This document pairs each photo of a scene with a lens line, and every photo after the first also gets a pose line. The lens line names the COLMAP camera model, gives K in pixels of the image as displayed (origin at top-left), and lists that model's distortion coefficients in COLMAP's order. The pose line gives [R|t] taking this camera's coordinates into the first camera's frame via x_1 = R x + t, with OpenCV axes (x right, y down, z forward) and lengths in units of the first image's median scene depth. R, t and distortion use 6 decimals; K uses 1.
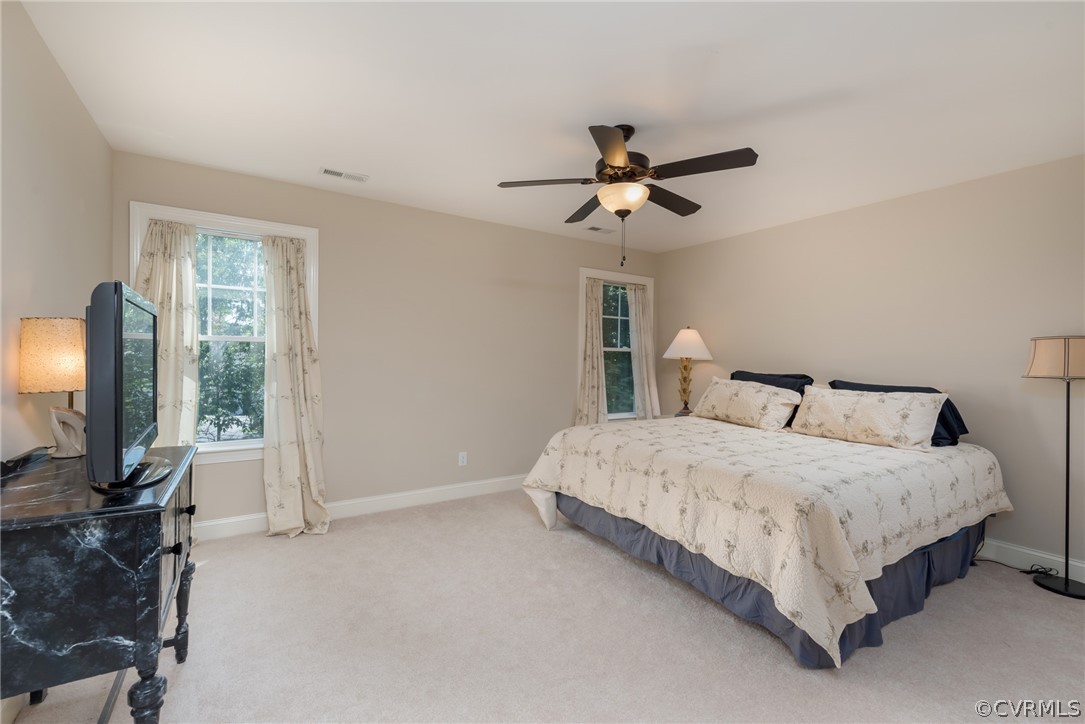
lens RADIAL K [[477.4, 0, 541.5], [0, 477.4, 361.7], [0, 0, 1]] dist [0.000560, -0.000877]
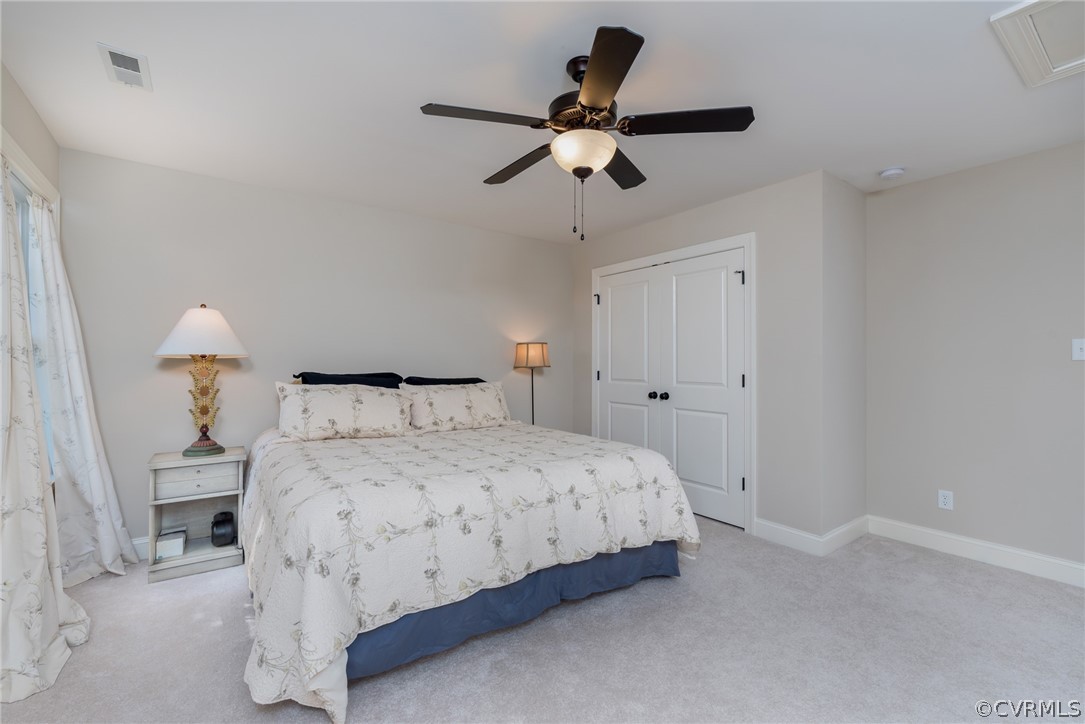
lens RADIAL K [[477.4, 0, 540.8], [0, 477.4, 358.8], [0, 0, 1]] dist [0.000560, -0.000877]
pose [[-0.069375, -0.017560, 0.997436, -0.489729], [0.000191, 0.999845, 0.017615, -0.020895], [-0.997591, 0.001413, -0.069360, 0.893820]]
